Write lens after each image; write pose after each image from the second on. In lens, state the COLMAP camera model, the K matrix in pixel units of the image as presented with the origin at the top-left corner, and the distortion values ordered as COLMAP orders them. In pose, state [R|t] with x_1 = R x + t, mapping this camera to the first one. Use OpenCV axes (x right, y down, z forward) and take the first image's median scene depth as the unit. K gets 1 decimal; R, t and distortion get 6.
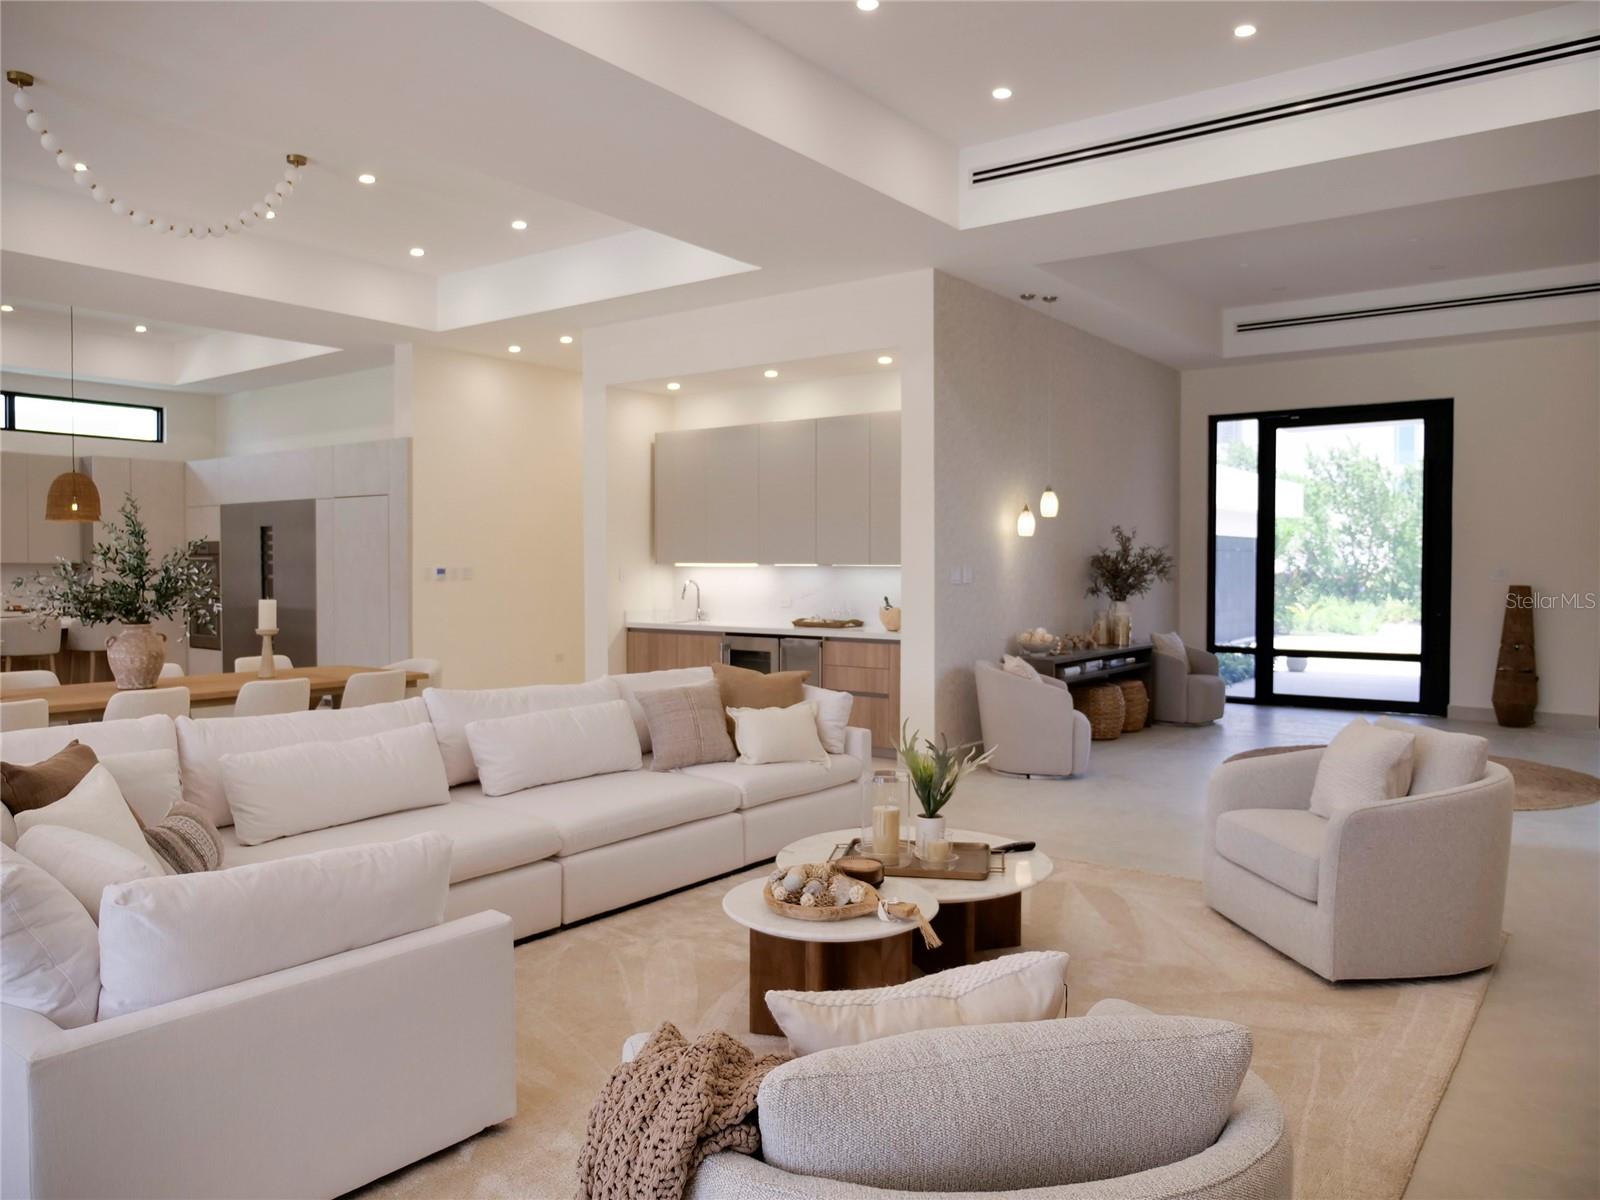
lens RADIAL K [[1141.1, 0, 779.6], [0, 1141.1, 600.0], [0, 0, 1]] dist [-0.033140, 0.011158]
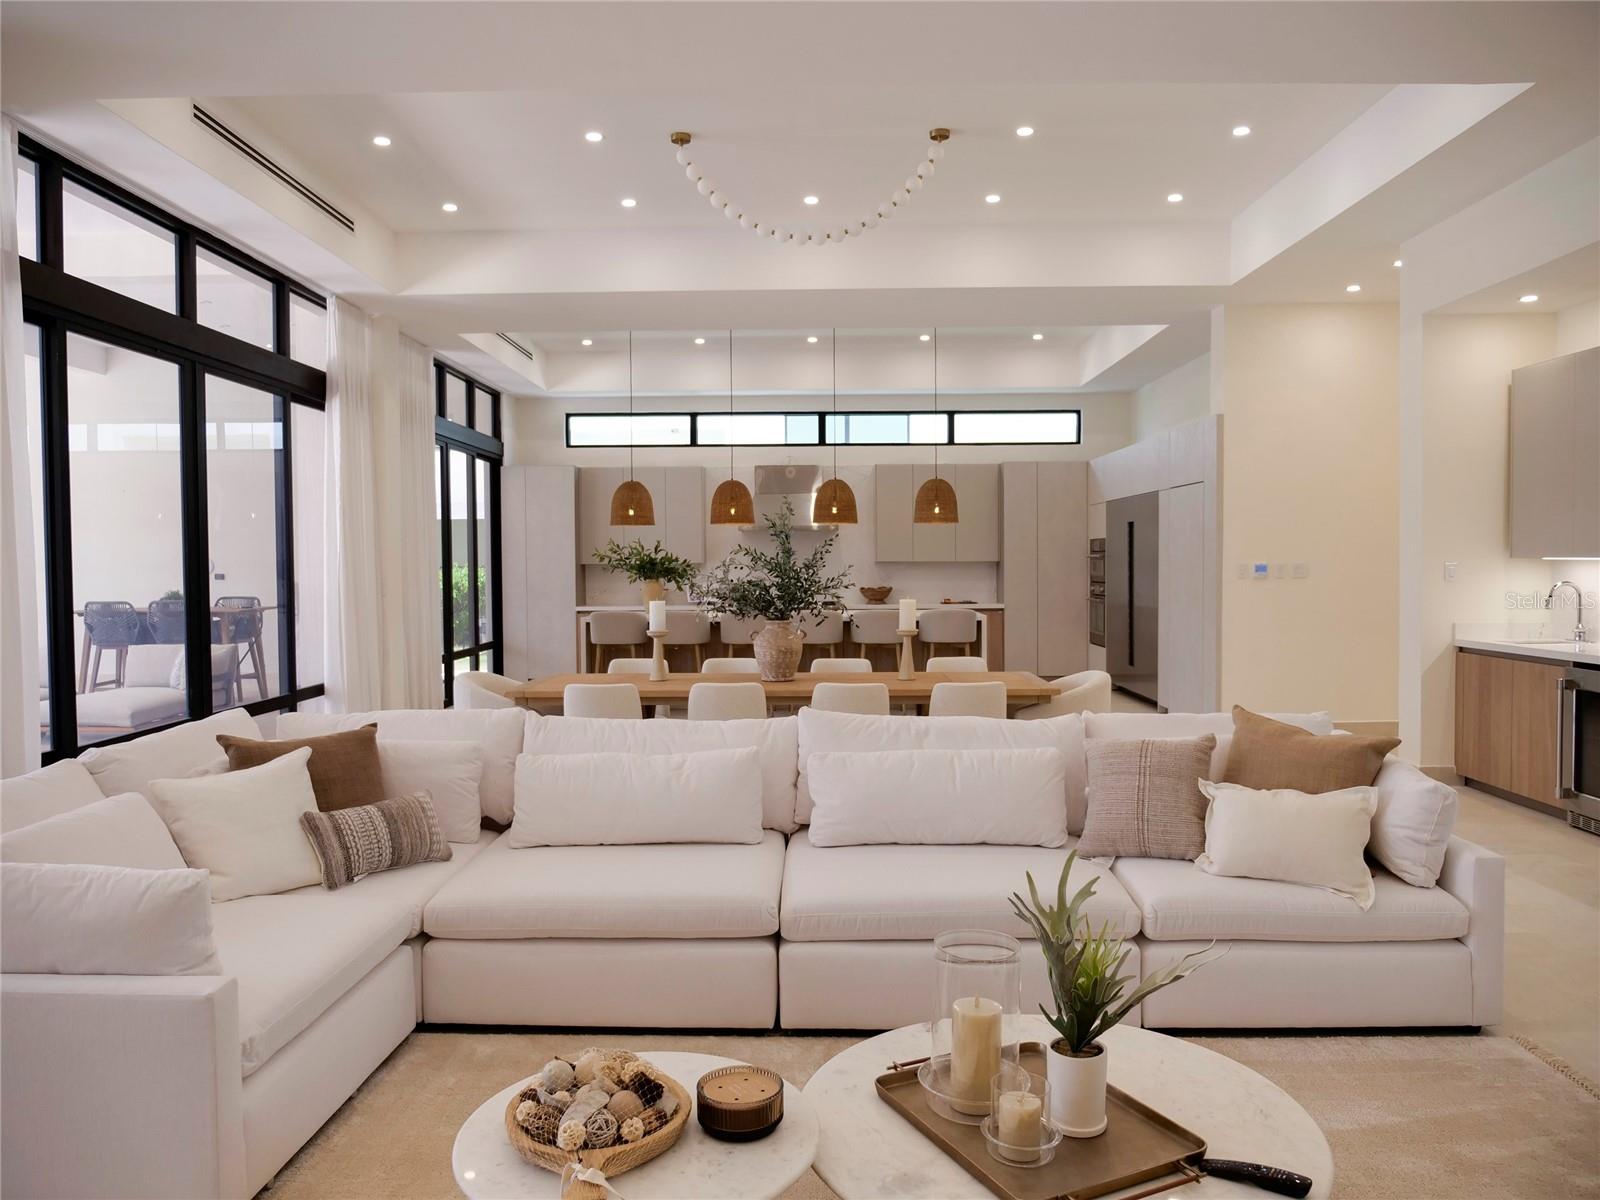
lens RADIAL K [[1141.1, 0, 779.6], [0, 1141.1, 600.0], [0, 0, 1]] dist [-0.033140, 0.011158]
pose [[0.593359, 0.020365, -0.804680, 0.318737], [-0.016986, 0.999774, 0.012777, -0.012378], [0.804759, 0.006087, 0.593571, 0.400466]]
